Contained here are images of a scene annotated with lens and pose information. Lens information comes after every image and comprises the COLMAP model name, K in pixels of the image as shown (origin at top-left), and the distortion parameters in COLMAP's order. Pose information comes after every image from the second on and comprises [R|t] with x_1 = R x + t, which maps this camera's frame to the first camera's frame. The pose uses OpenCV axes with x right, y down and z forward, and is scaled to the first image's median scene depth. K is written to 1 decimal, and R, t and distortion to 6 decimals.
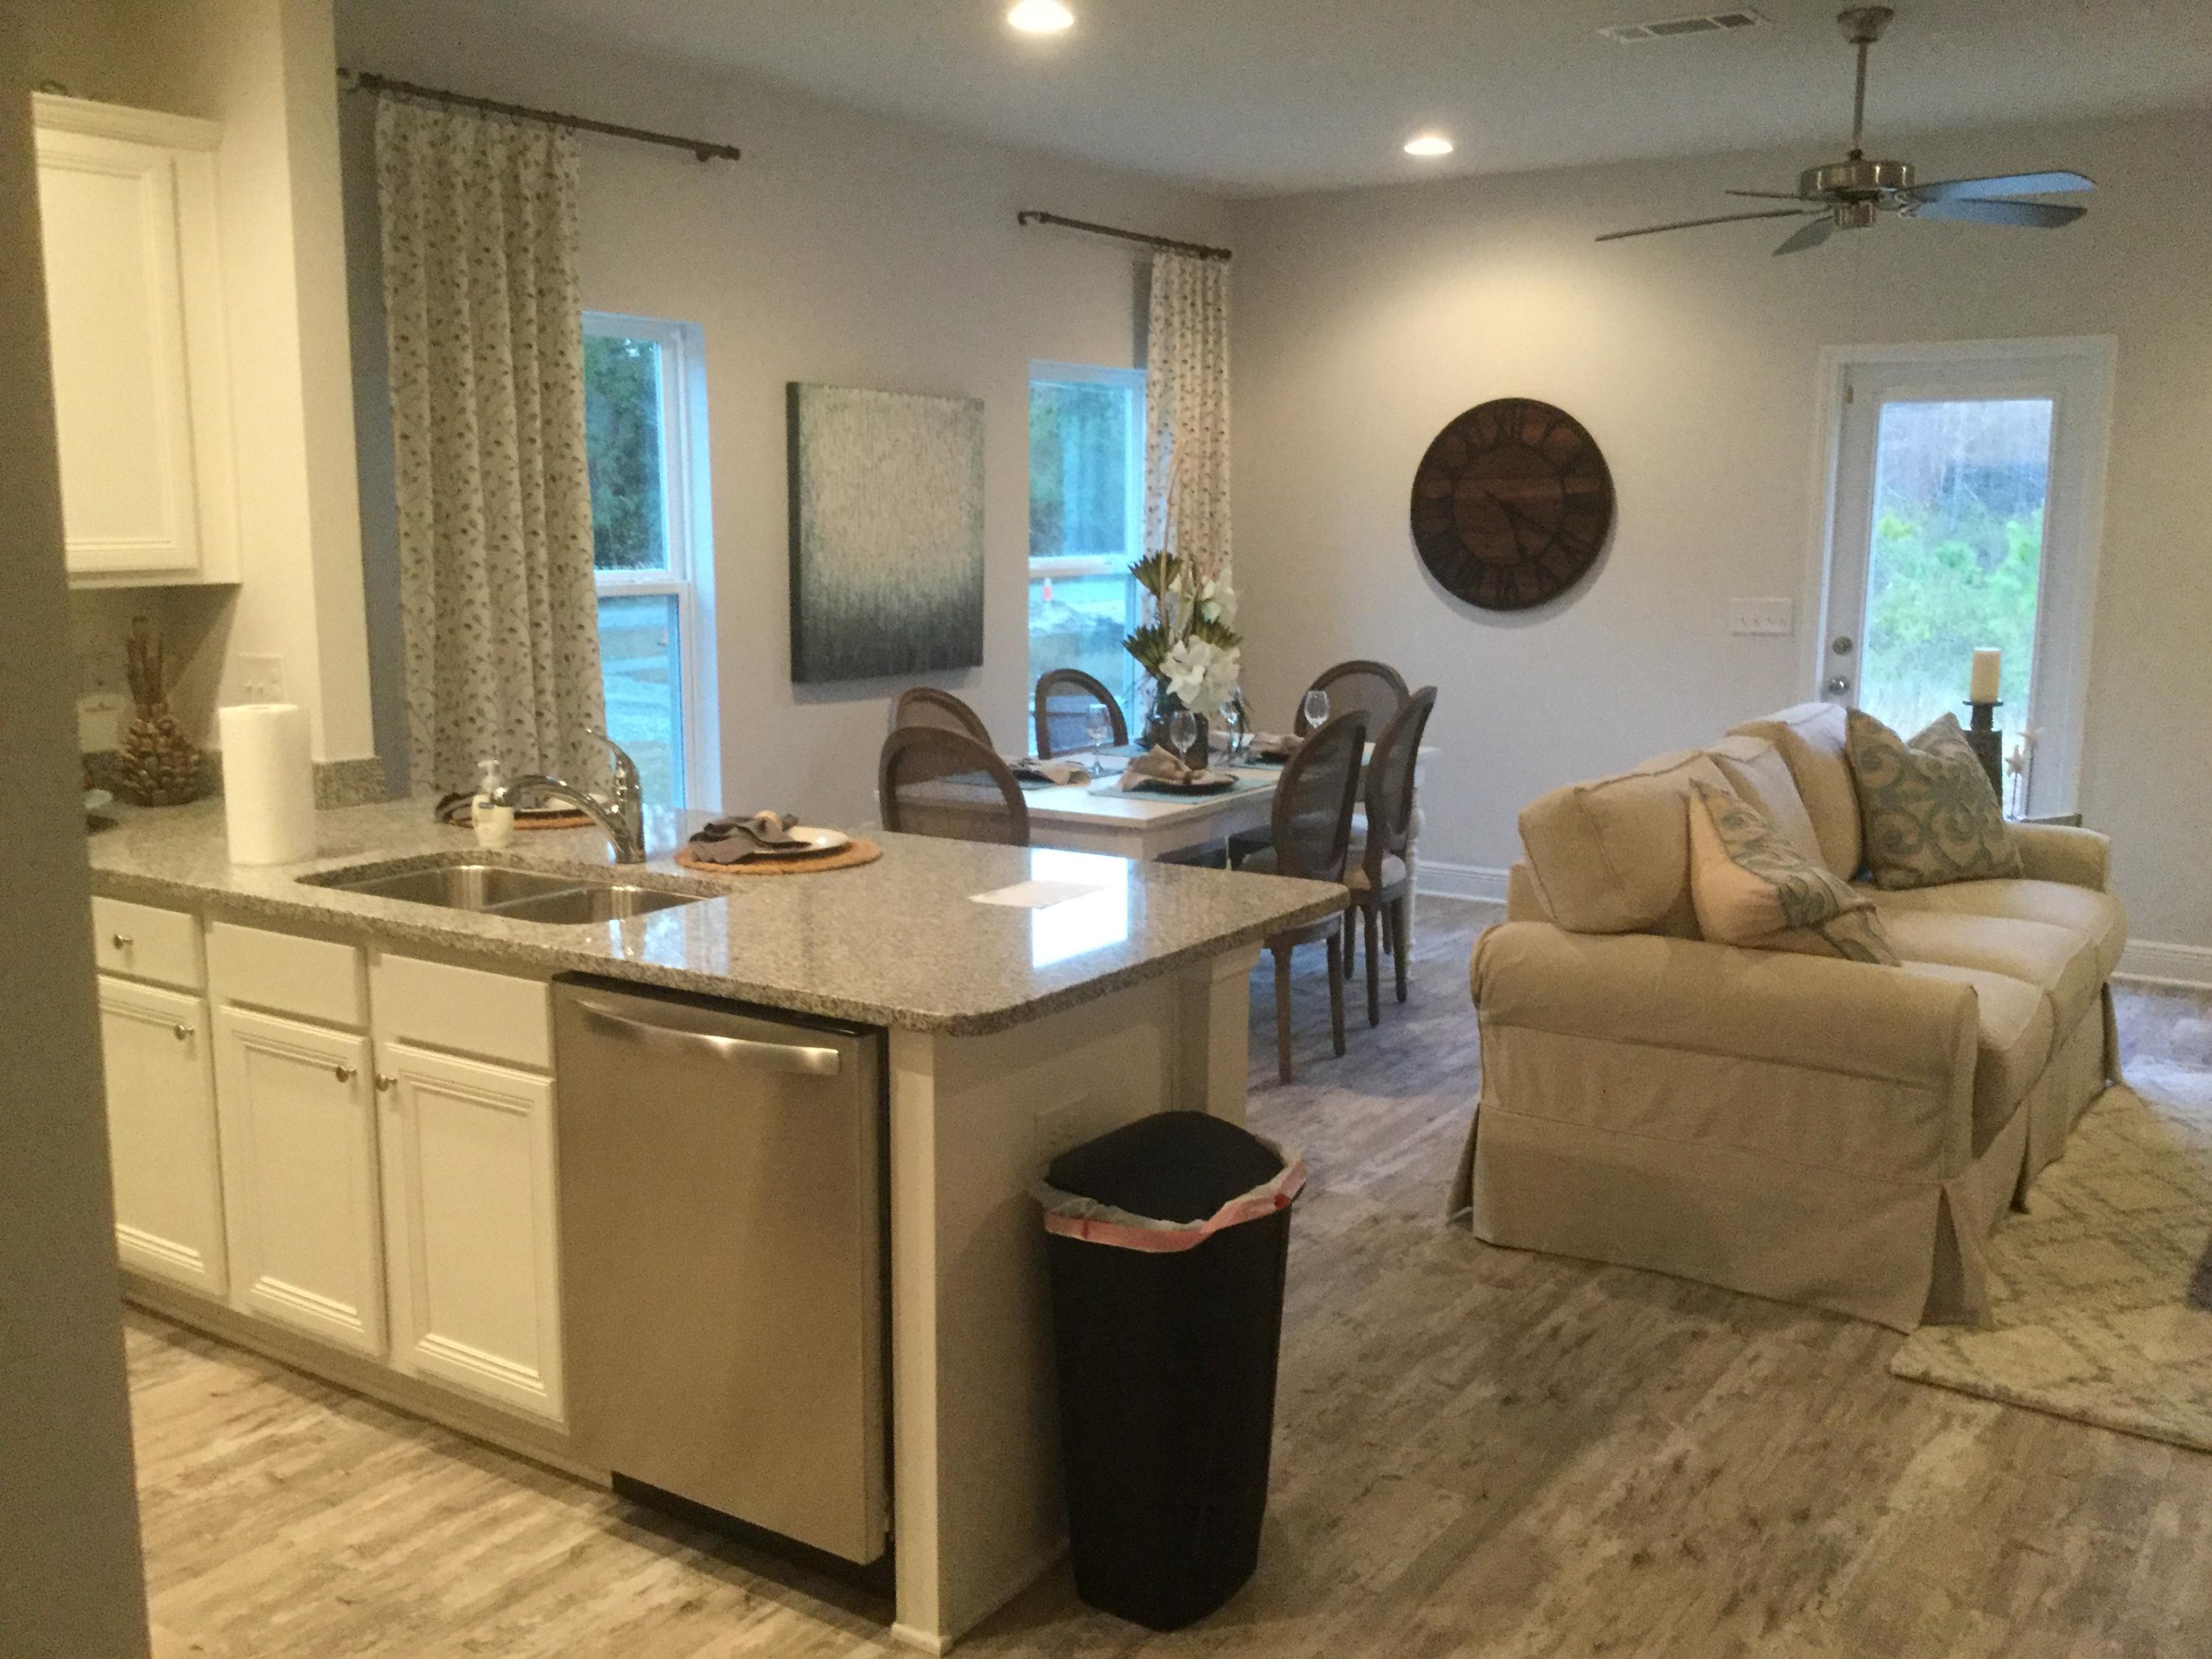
lens RADIAL K [[2007.4, 0, 1106.0], [0, 2007.4, 829.5], [0, 0, 1]] dist [0.006973, -0.006090]
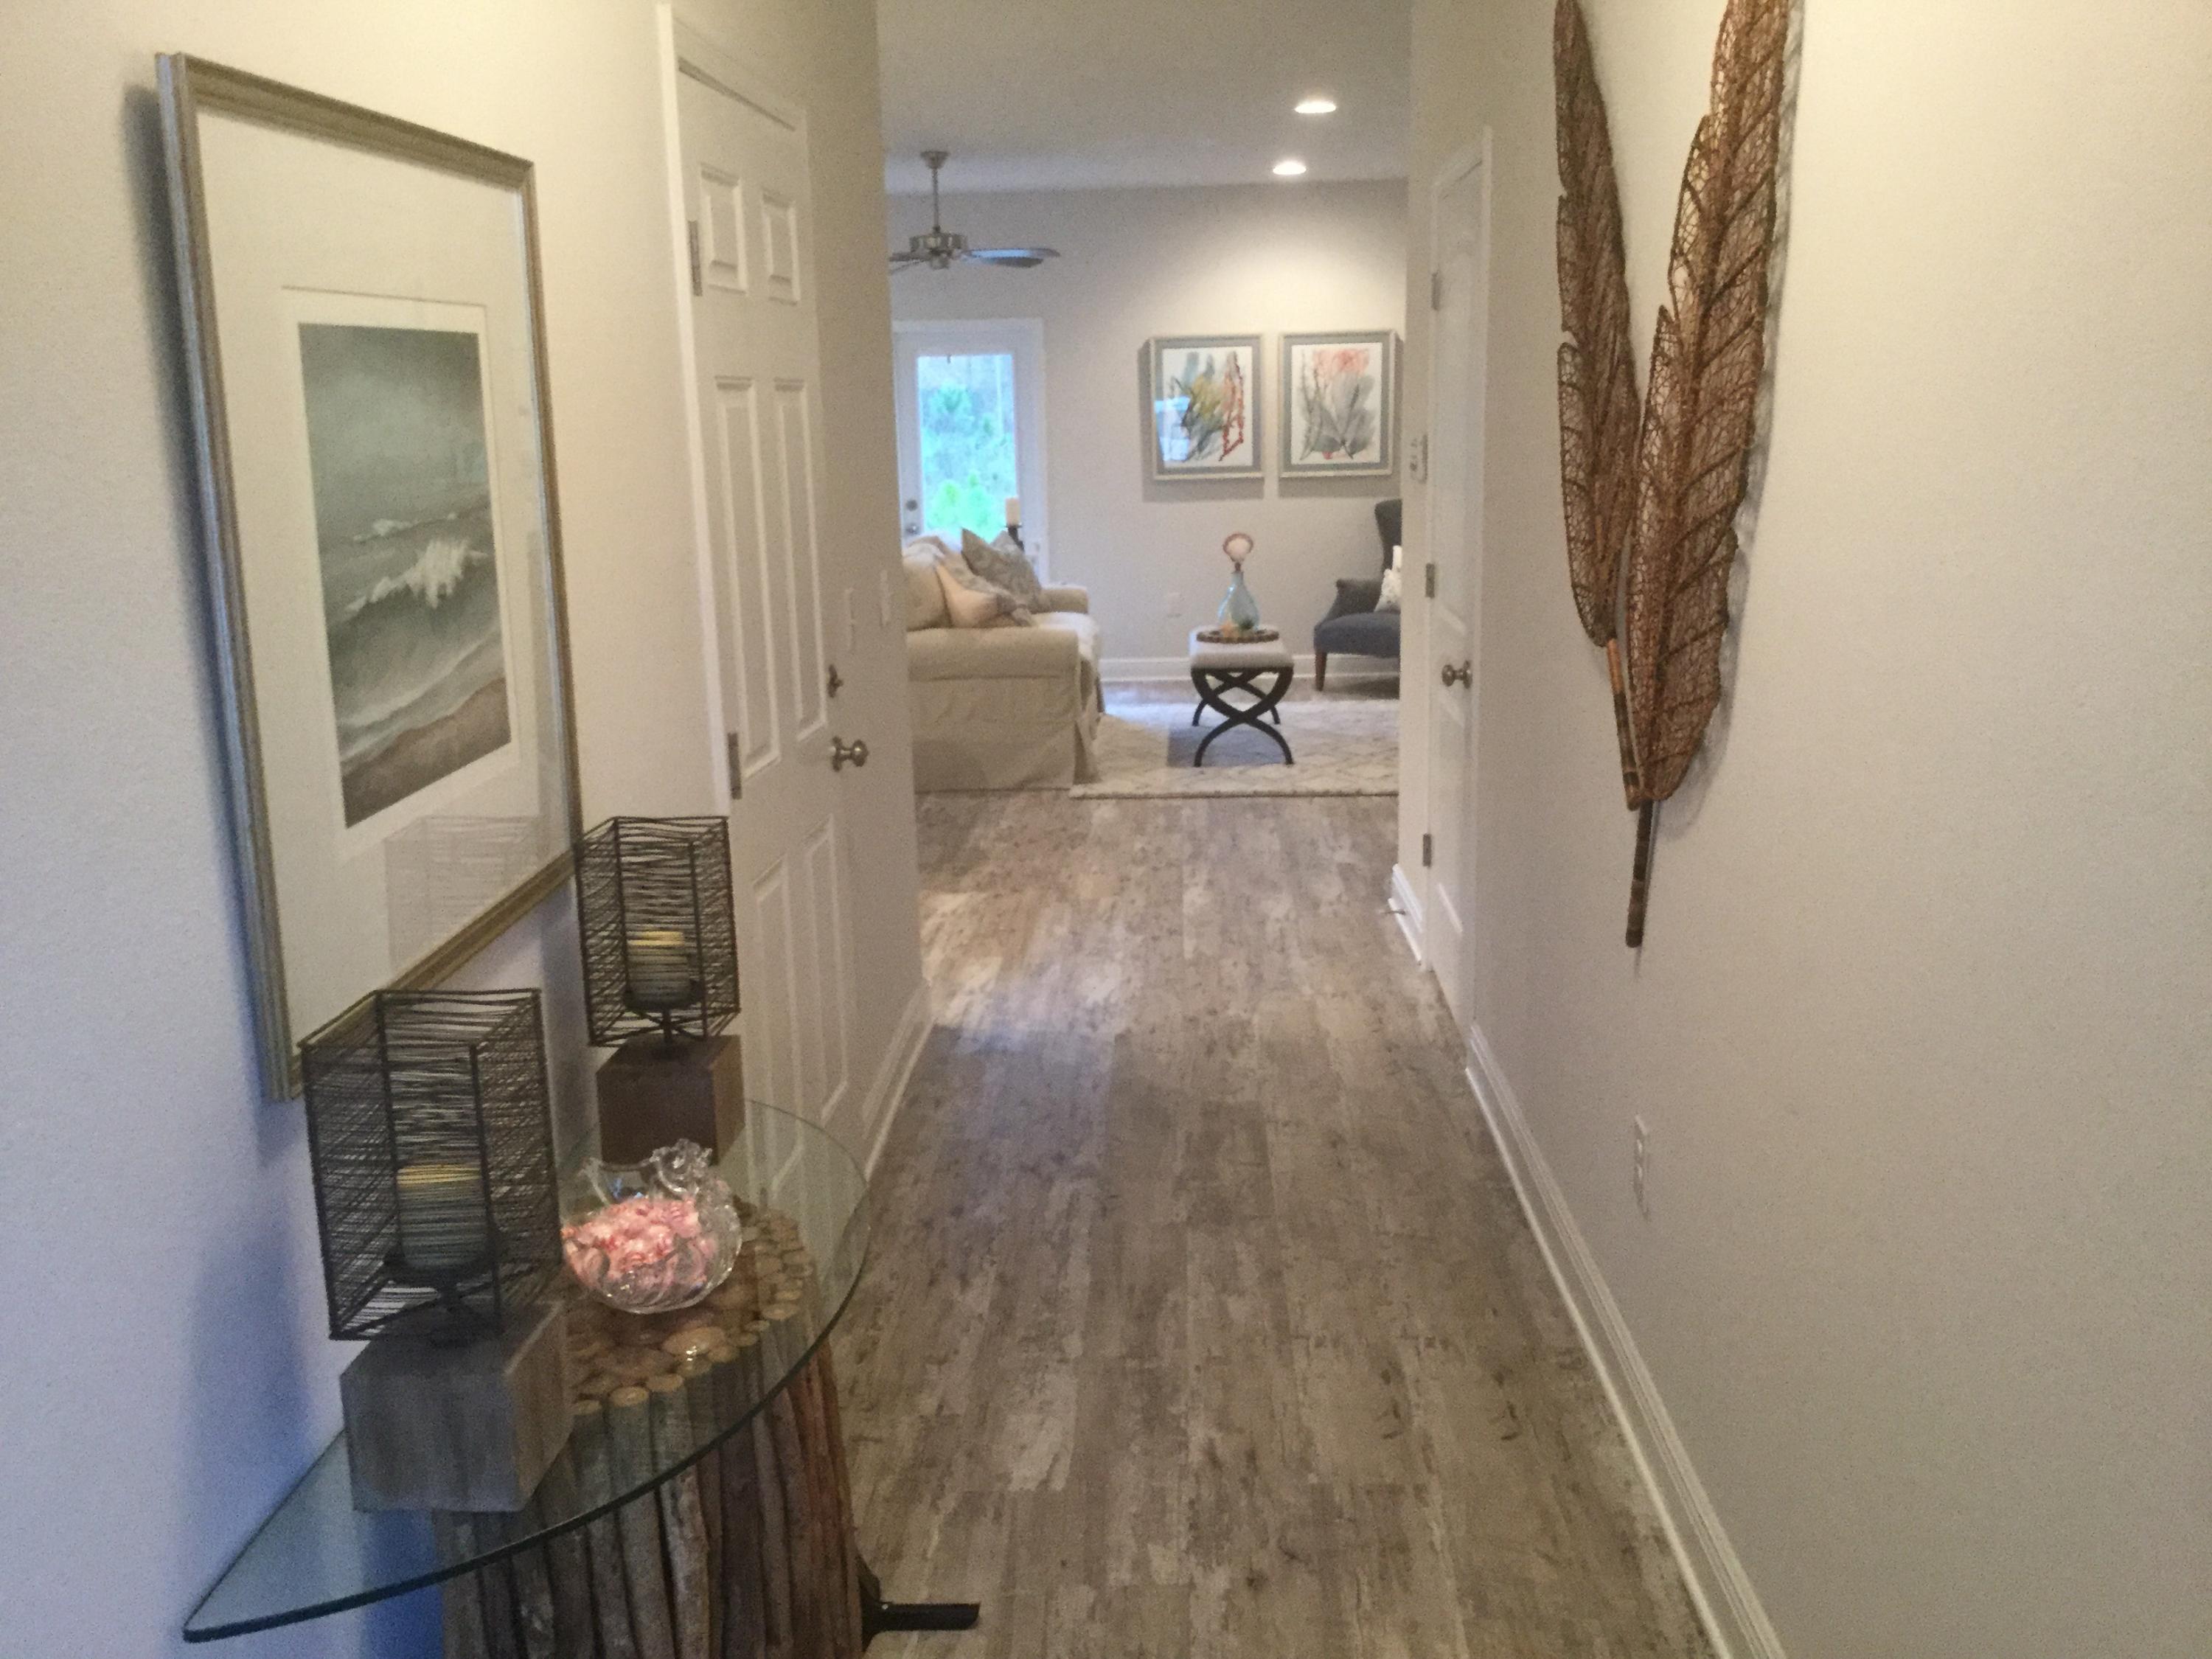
lens RADIAL K [[1983.7, 0, 1102.8], [0, 1983.7, 796.6], [0, 0, 1]] dist [0.251744, -0.622467]
pose [[0.845294, -0.123405, 0.519855, -0.679496], [0.112235, 0.992265, 0.053050, 0.136675], [-0.522380, 0.013503, 0.852606, -0.857464]]
